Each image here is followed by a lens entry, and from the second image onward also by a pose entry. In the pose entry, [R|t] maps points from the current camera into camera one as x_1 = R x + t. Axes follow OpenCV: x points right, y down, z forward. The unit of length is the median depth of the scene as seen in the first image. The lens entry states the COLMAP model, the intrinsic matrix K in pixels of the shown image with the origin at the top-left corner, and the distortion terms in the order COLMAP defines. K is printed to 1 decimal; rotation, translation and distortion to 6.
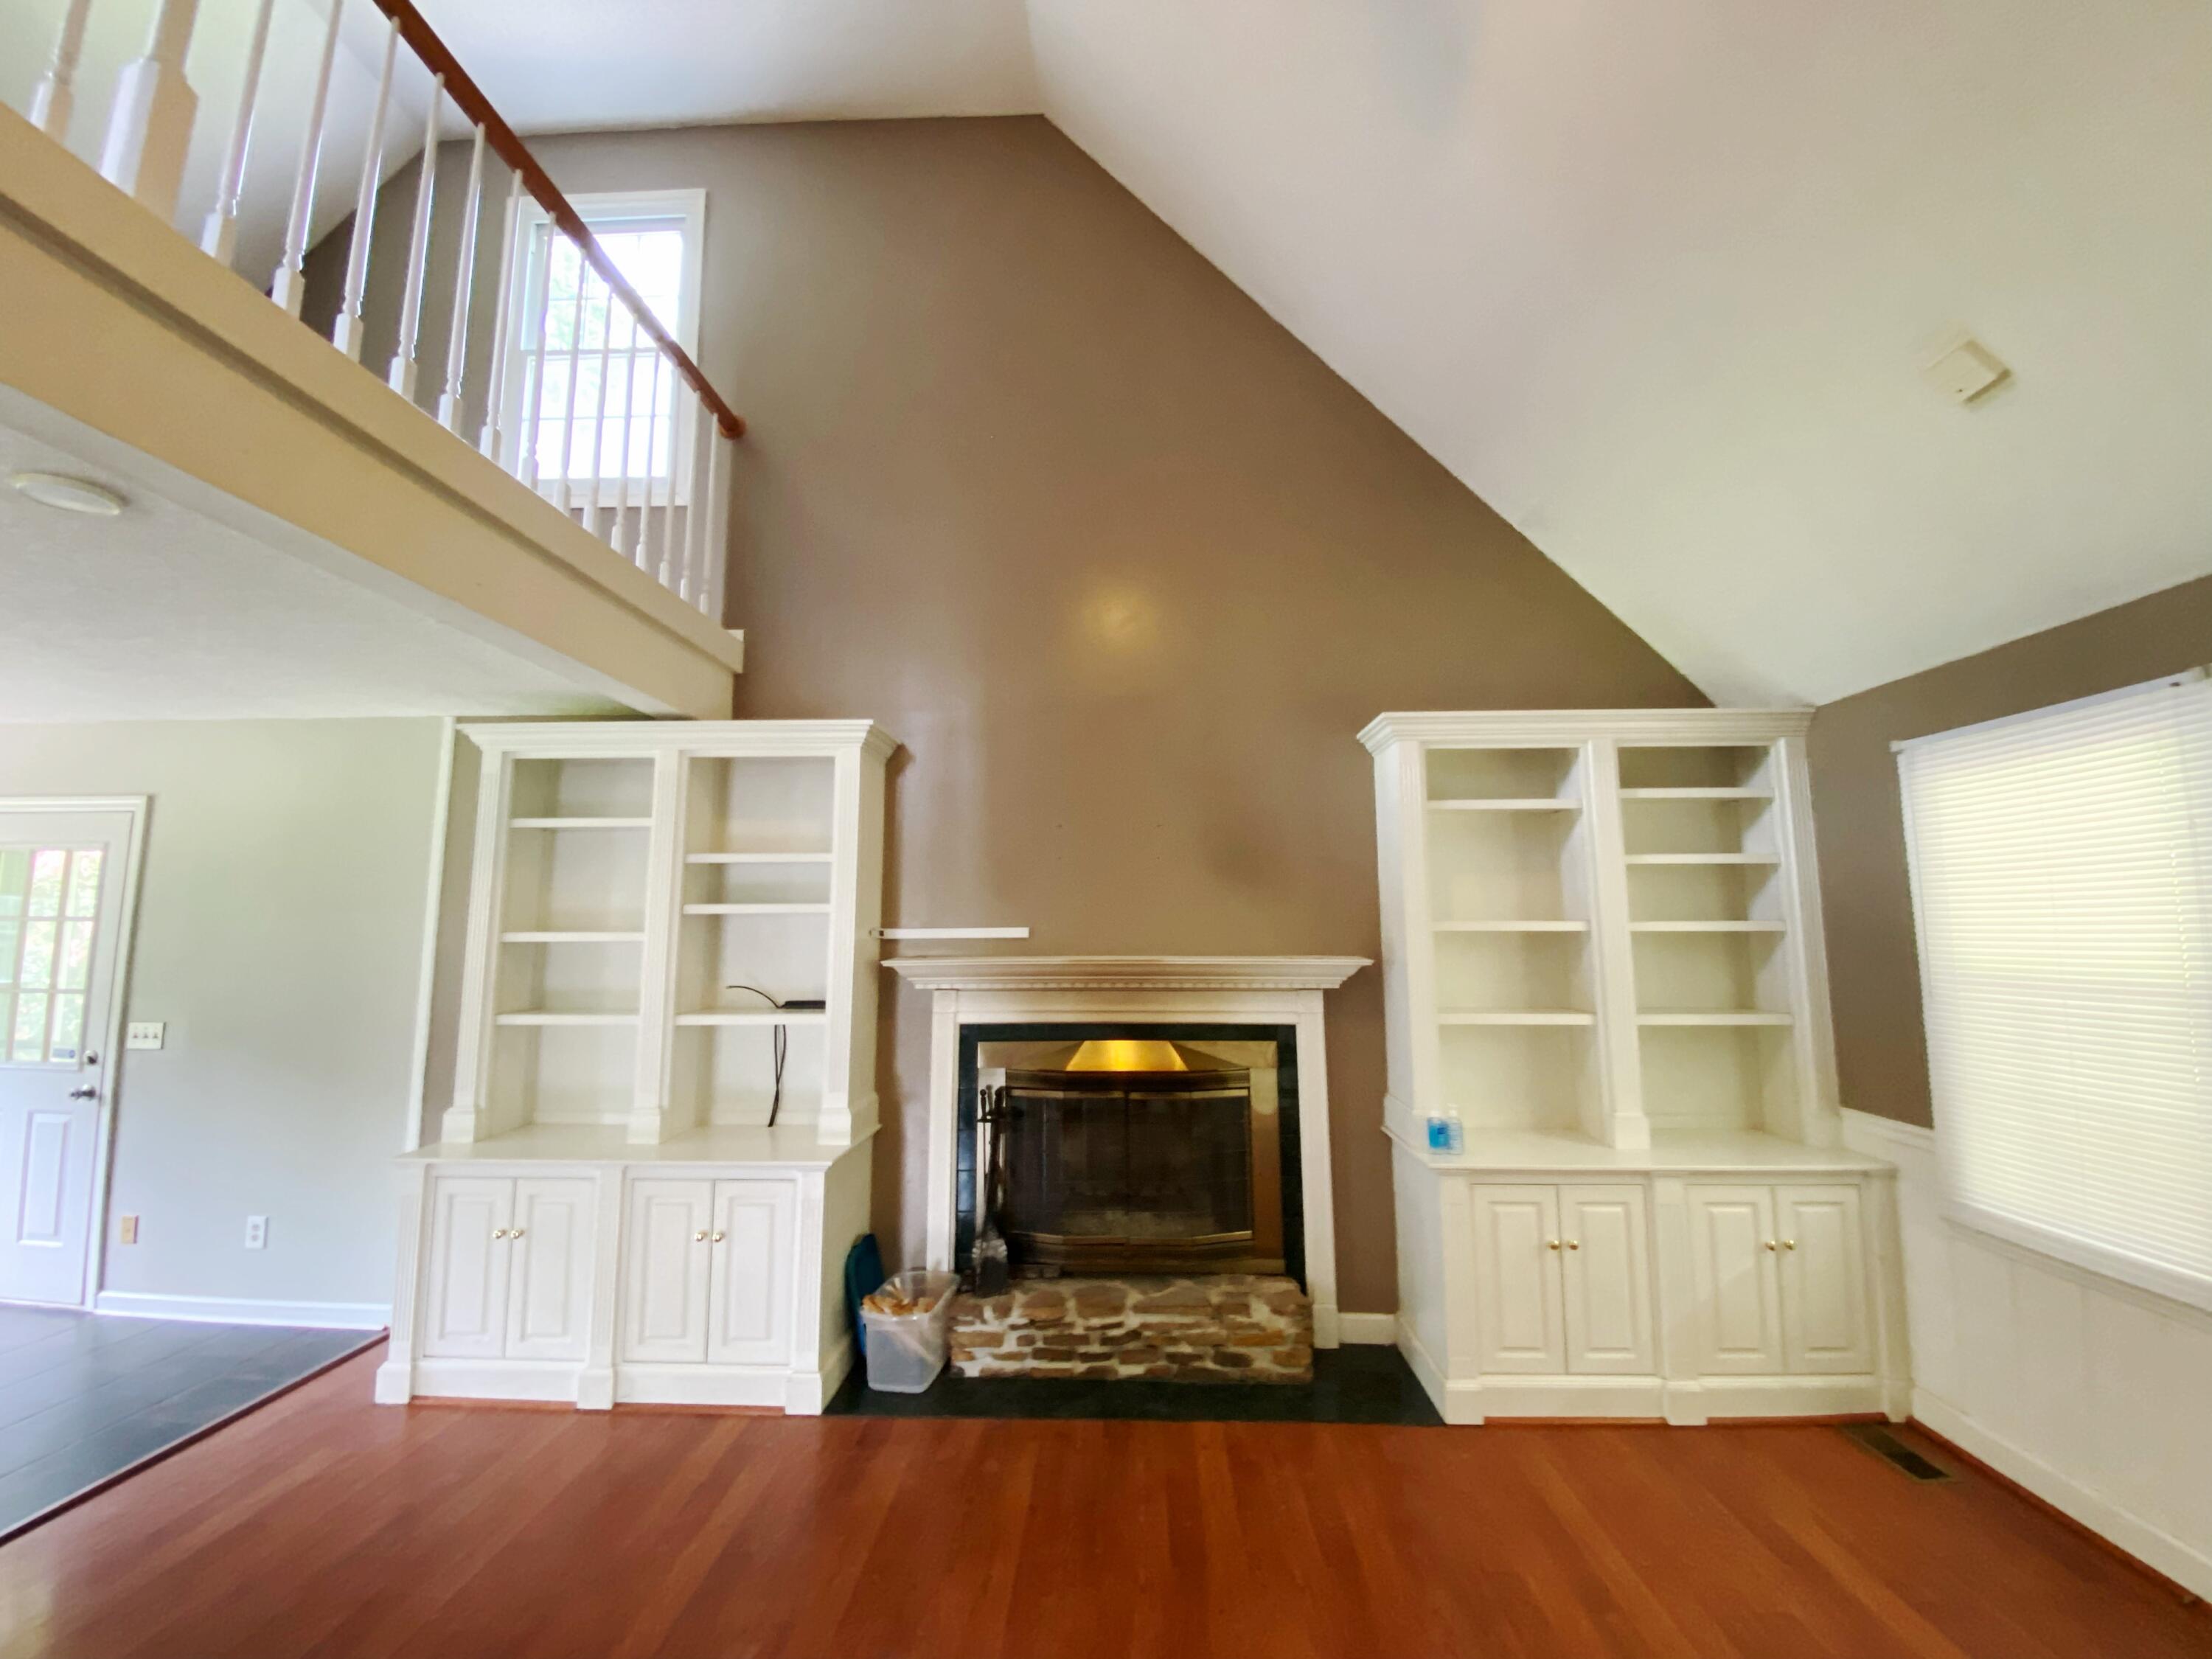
lens RADIAL K [[899.2, 0, 1104.1], [0, 899.2, 820.7], [0, 0, 1]] dist [0.018550, -0.020316]
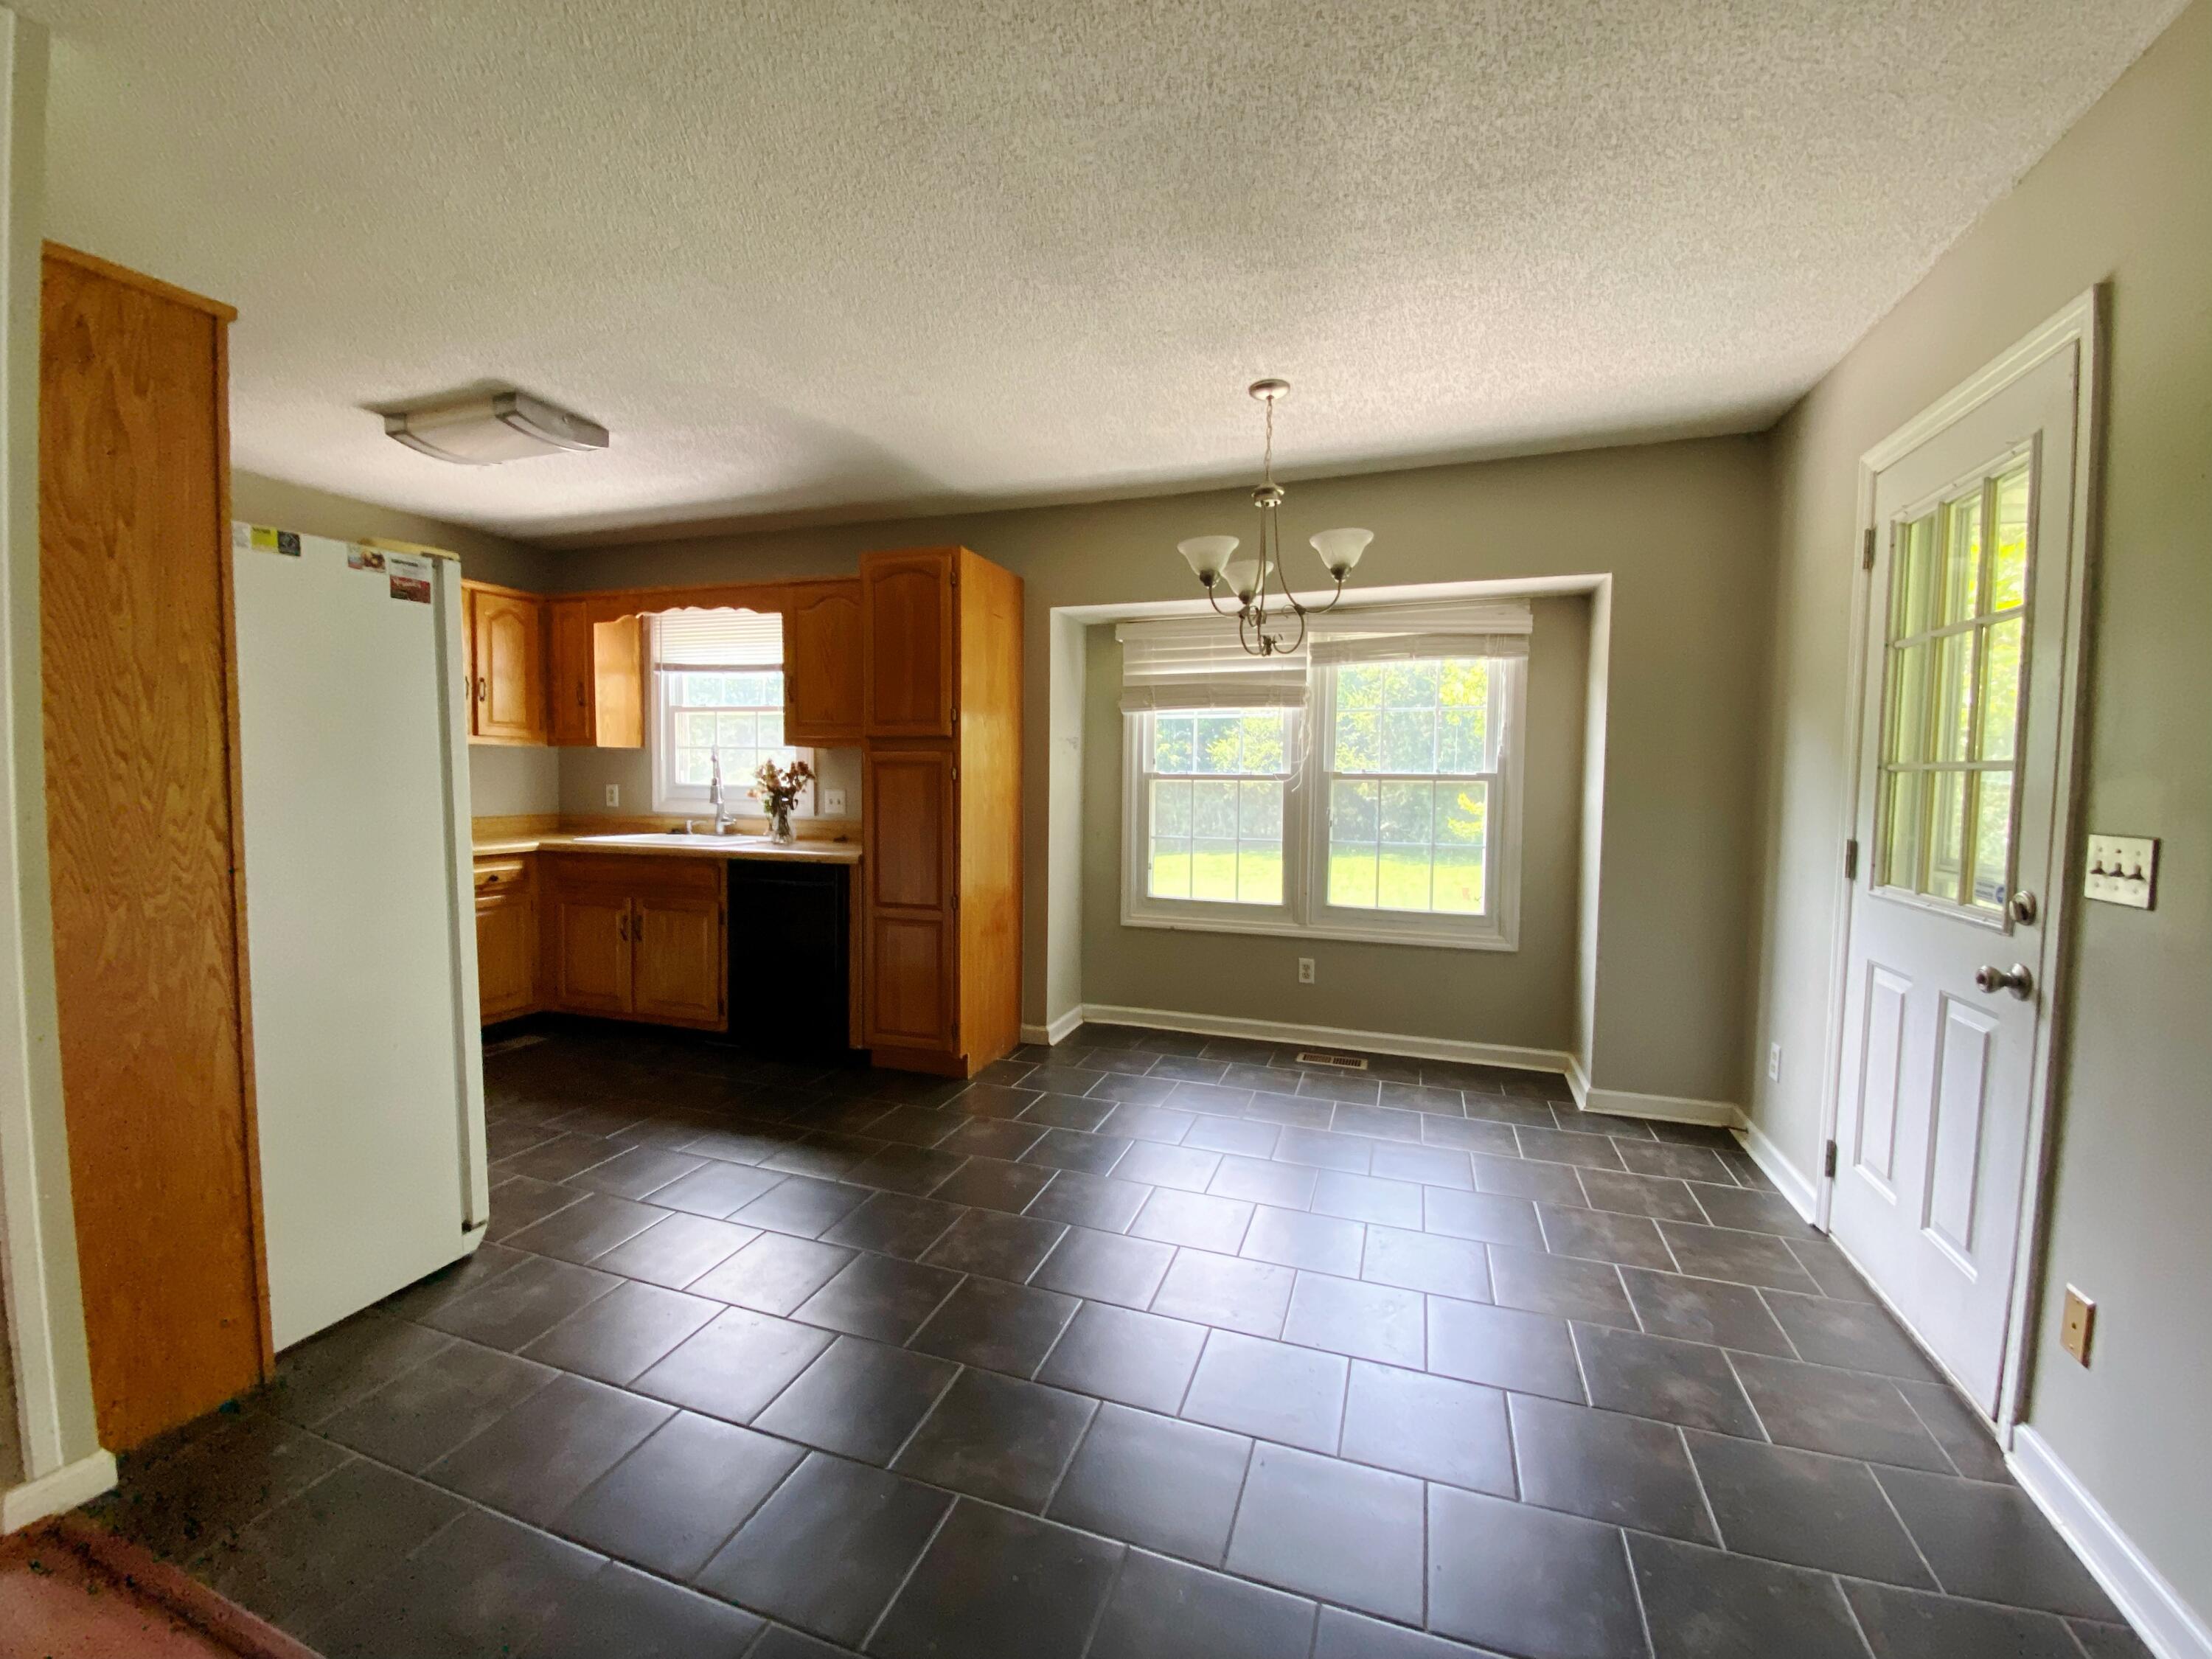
lens RADIAL K [[899.2, 0, 1104.1], [0, 899.2, 820.7], [0, 0, 1]] dist [0.018550, -0.020316]
pose [[-0.295968, 0.055037, -0.953611, -0.654973], [0.105017, 0.994162, 0.024784, 0.186744], [0.949407, -0.092810, -0.300020, 0.801287]]
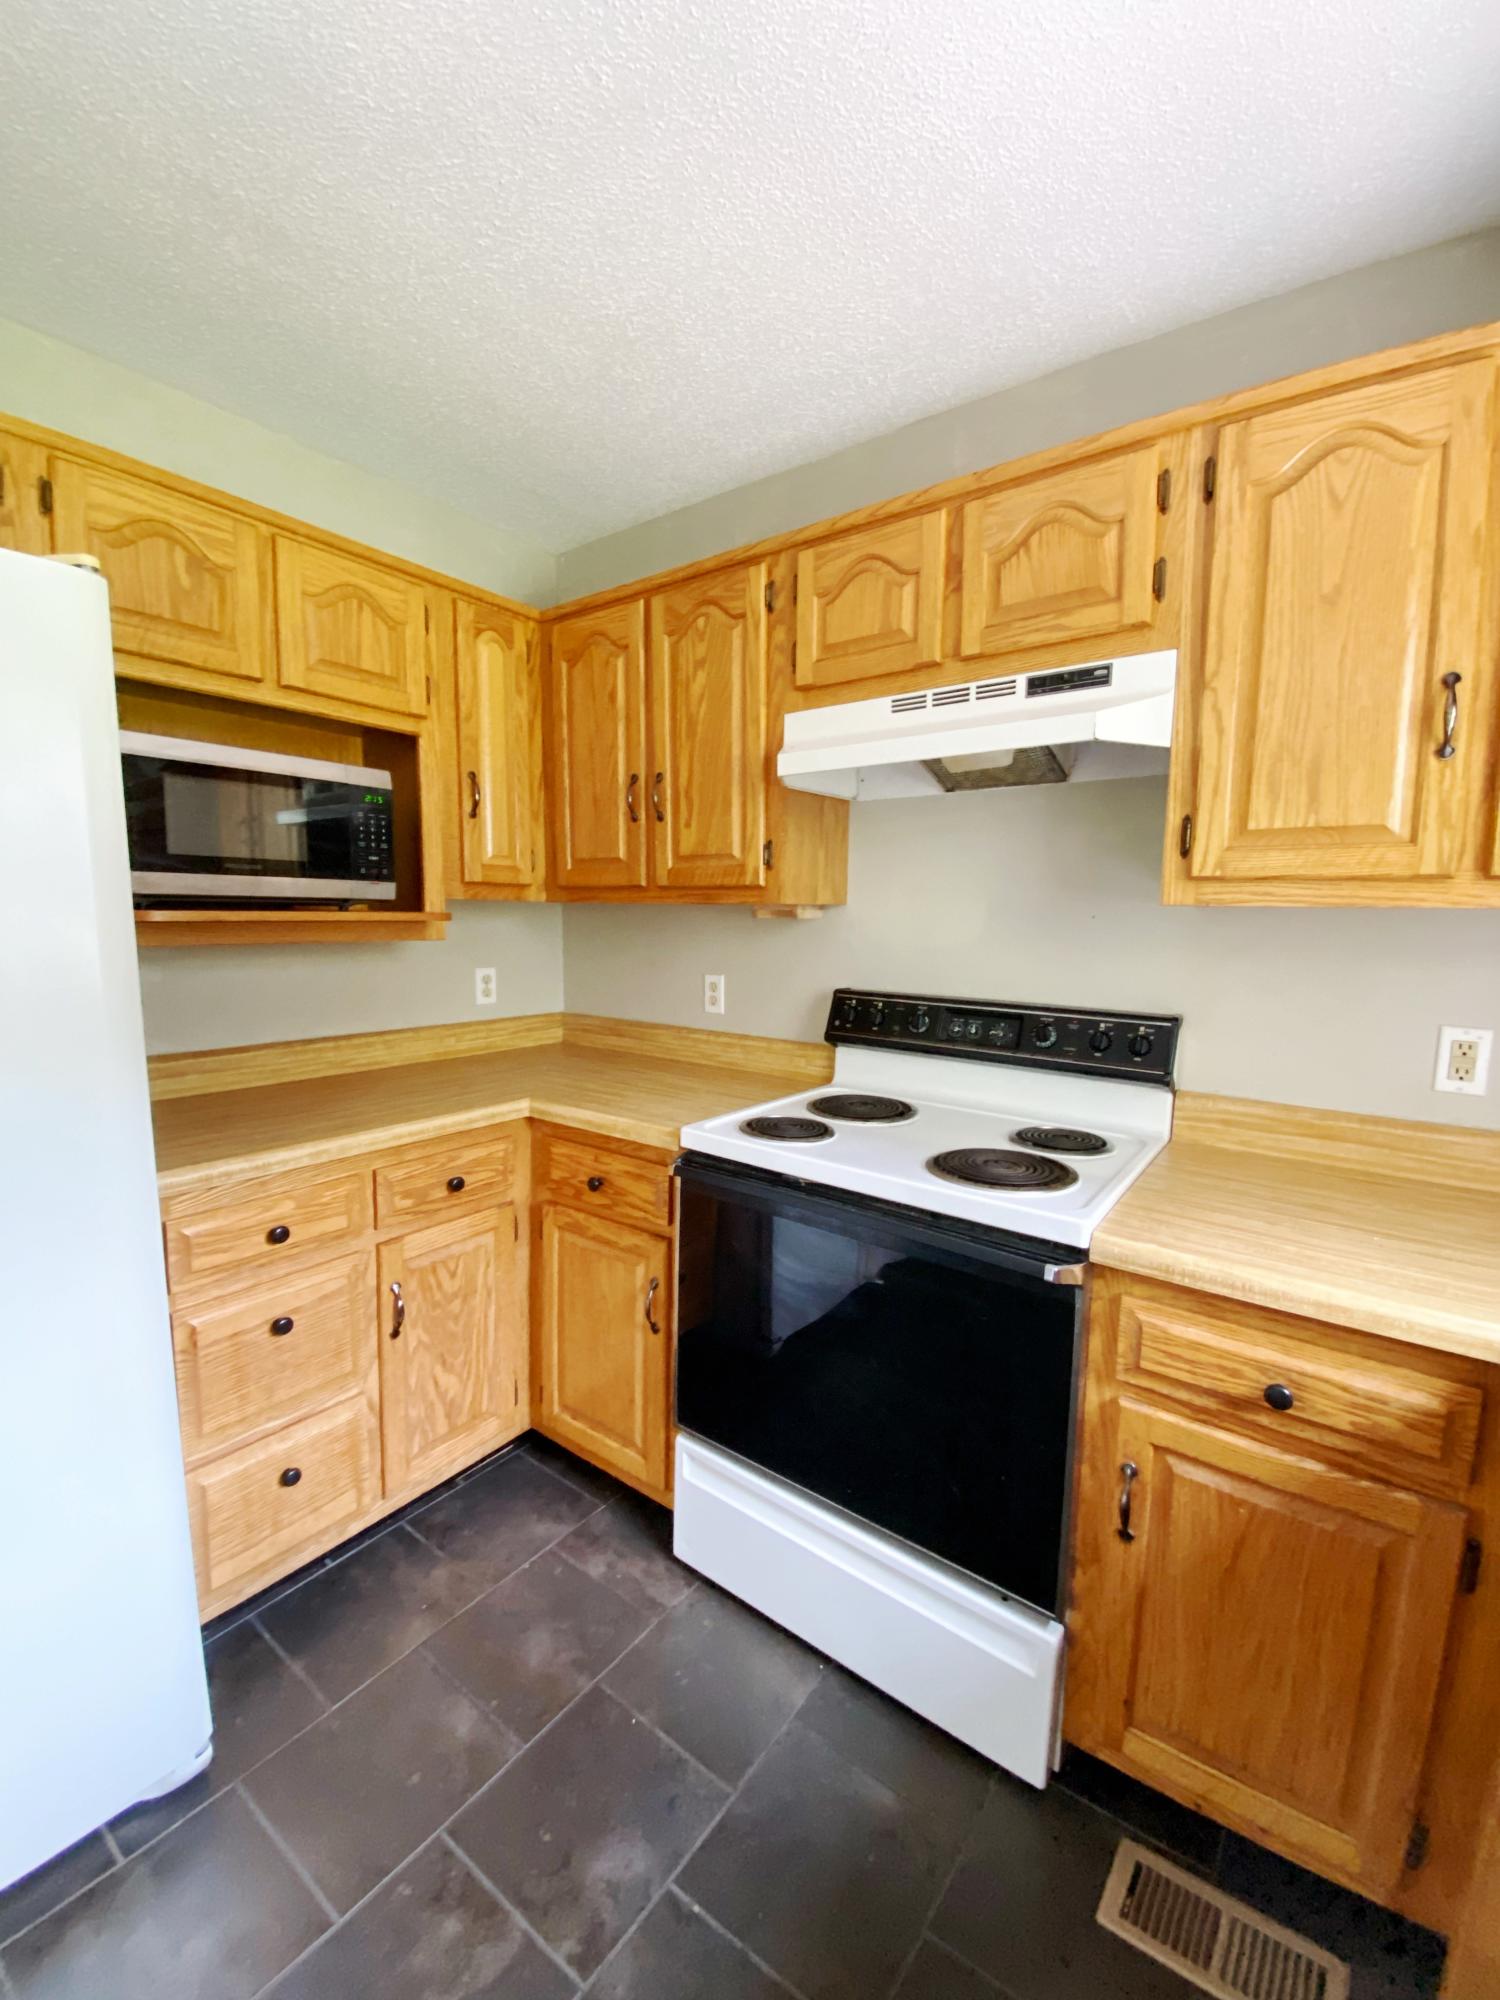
lens RADIAL K [[813.0, 0, 754.6], [0, 813.0, 999.0], [0, 0, 1]] dist [0.018550, -0.020316]
pose [[-0.825067, -0.061649, 0.561661, -1.615347], [-0.072443, 0.997368, 0.003056, 0.067356], [-0.560371, -0.038167, -0.827362, -0.027289]]
